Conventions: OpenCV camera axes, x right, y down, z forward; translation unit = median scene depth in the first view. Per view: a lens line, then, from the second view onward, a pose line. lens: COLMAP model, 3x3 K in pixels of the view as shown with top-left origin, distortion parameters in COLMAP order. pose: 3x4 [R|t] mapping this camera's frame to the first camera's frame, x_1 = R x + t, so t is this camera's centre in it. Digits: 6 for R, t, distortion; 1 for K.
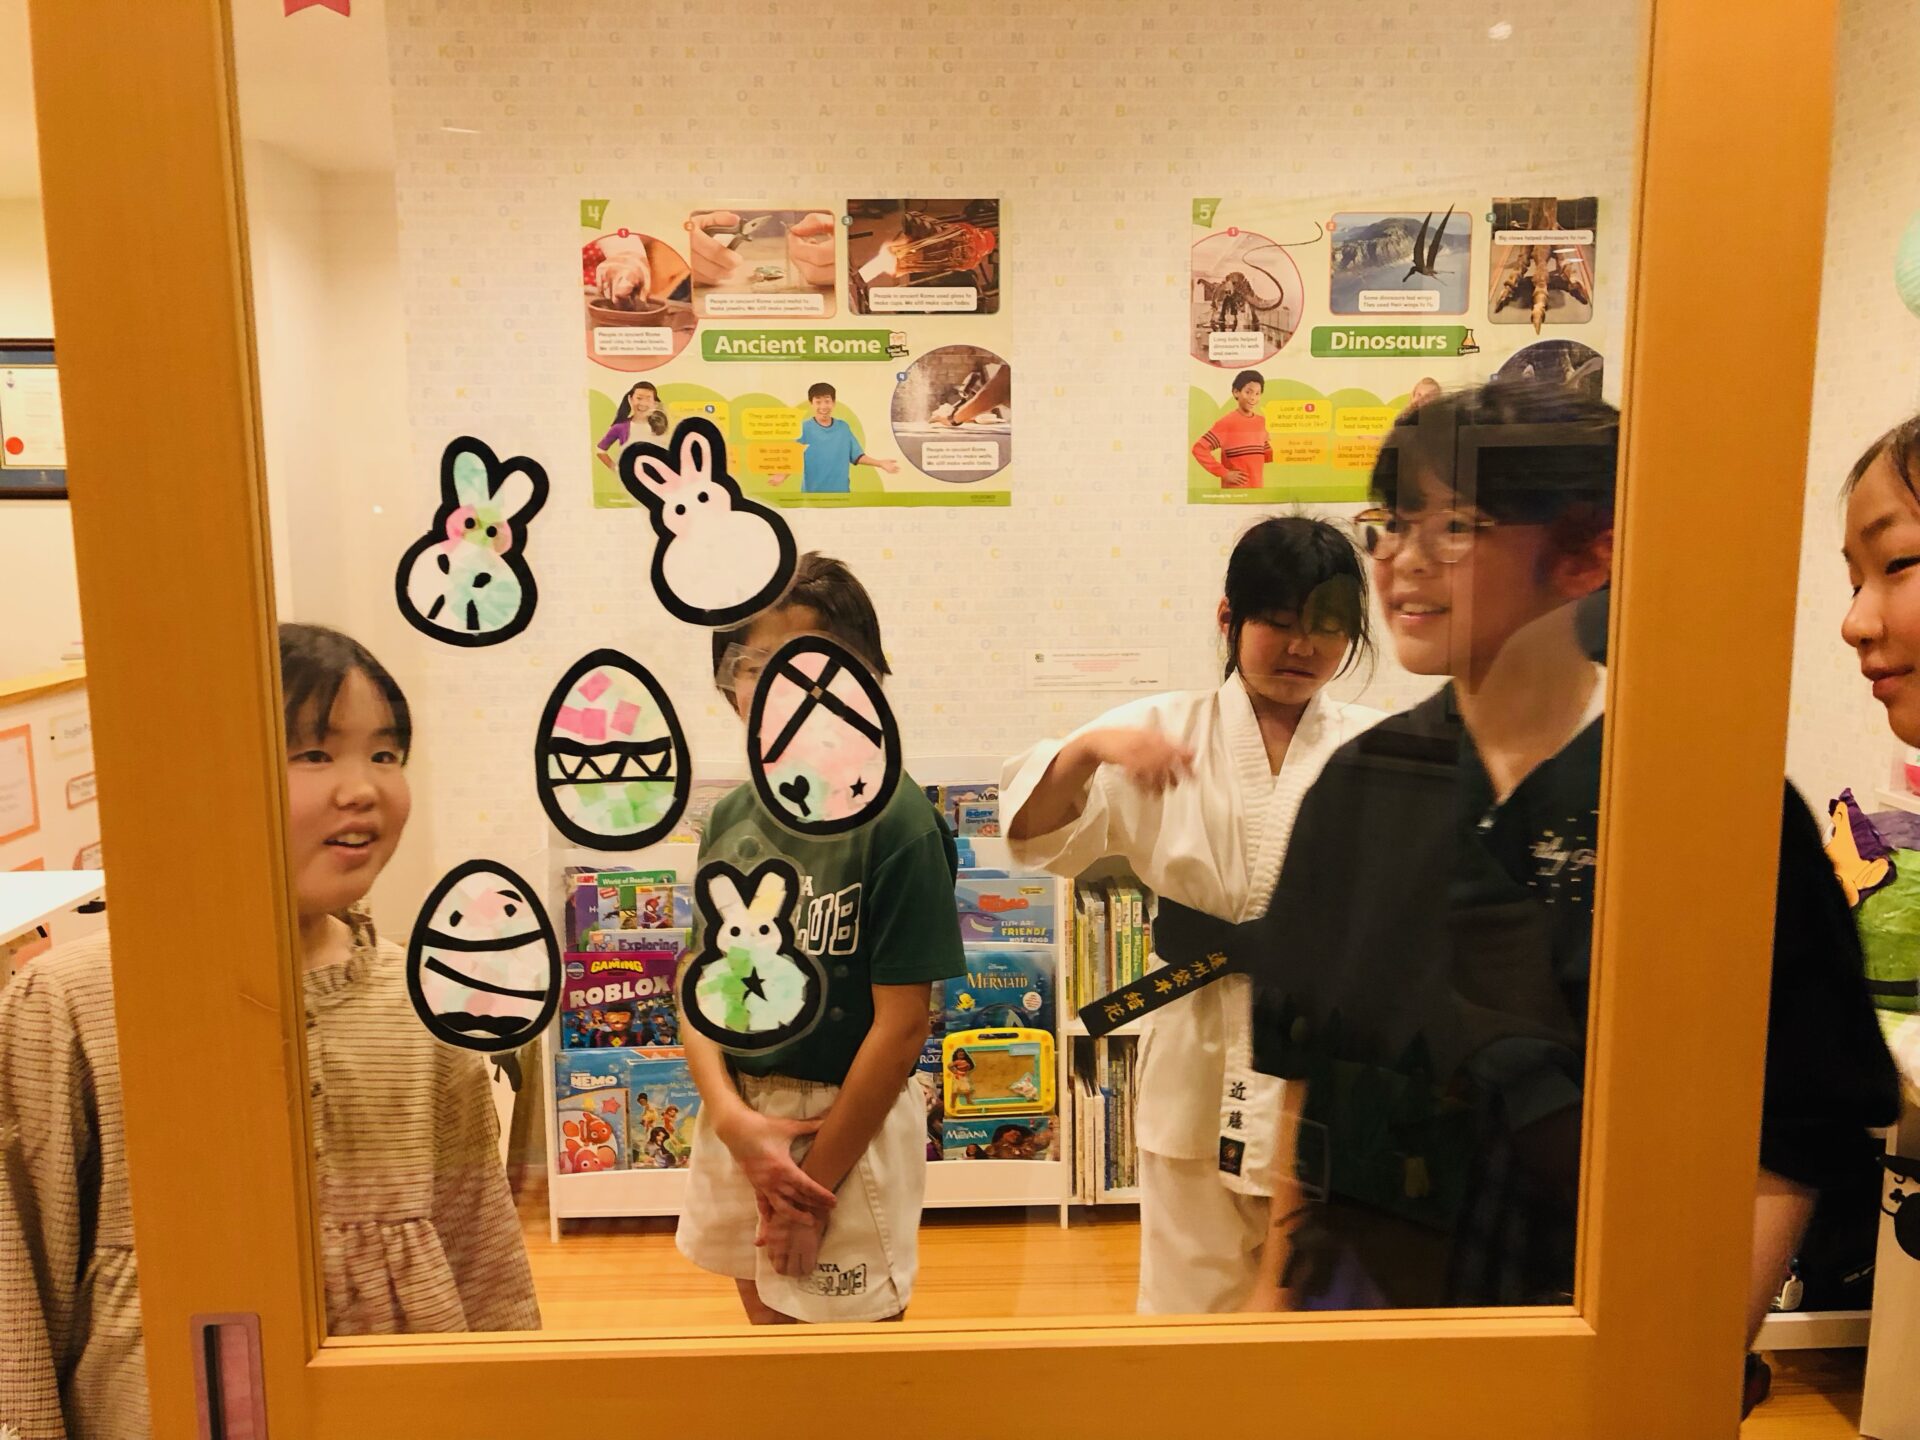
lens RADIAL K [[1537.8, 0, 970.4], [0, 1537.8, 725.4], [0, 0, 1]] dist [0.066882, -0.074555]
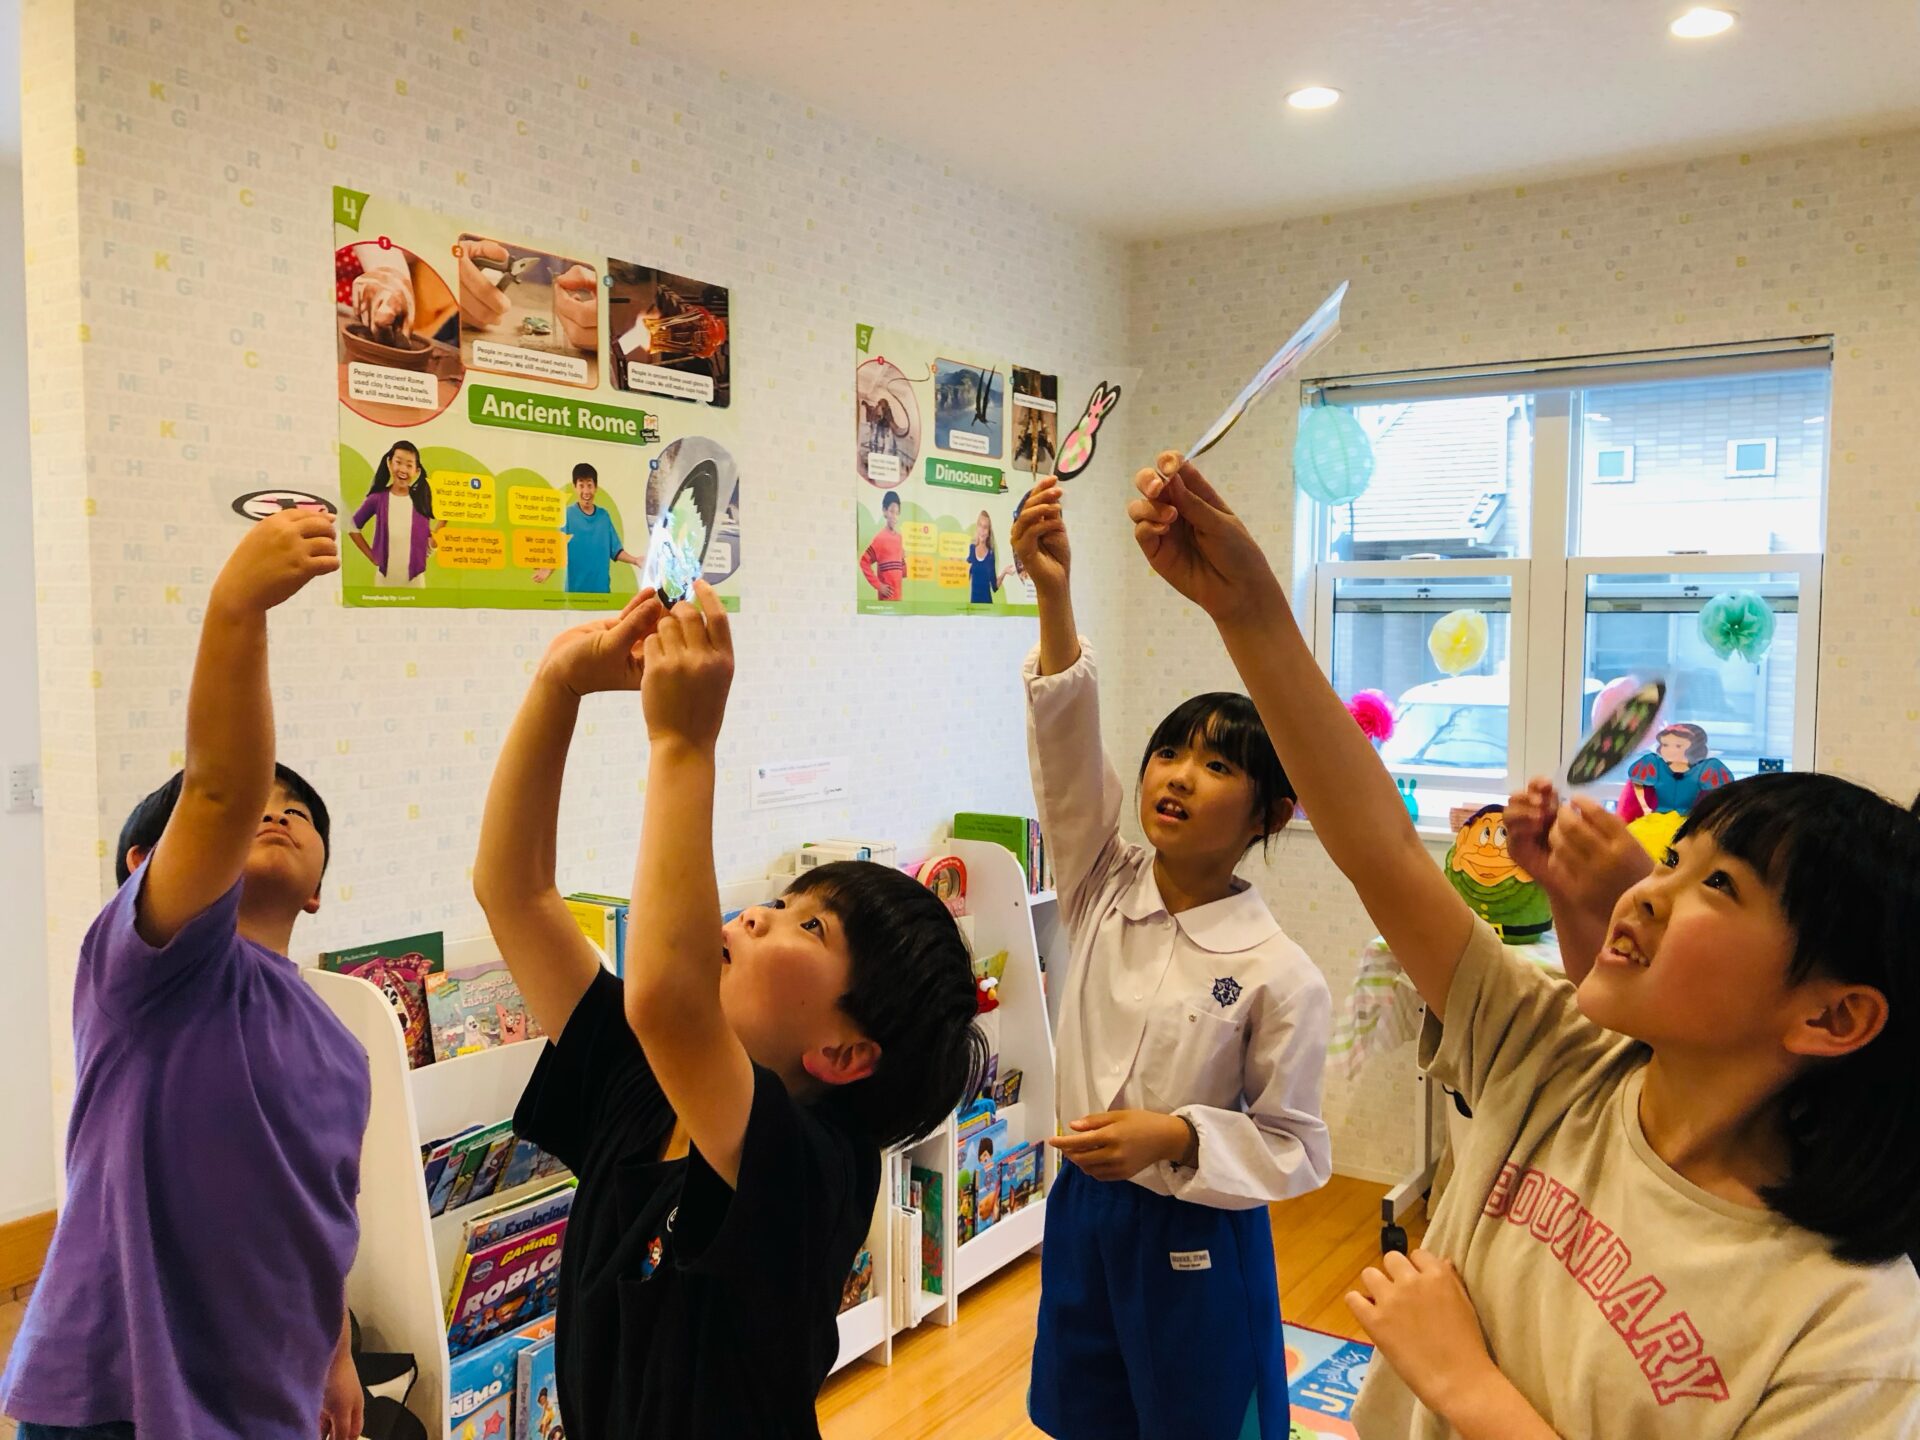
lens RADIAL K [[1537.8, 0, 970.4], [0, 1537.8, 725.4], [0, 0, 1]] dist [0.066882, -0.074555]
pose [[0.606920, -0.041287, 0.793690, -0.648532], [0.102836, 0.994334, -0.026913, -0.035958], [-0.788081, 0.097954, 0.607727, 0.338310]]
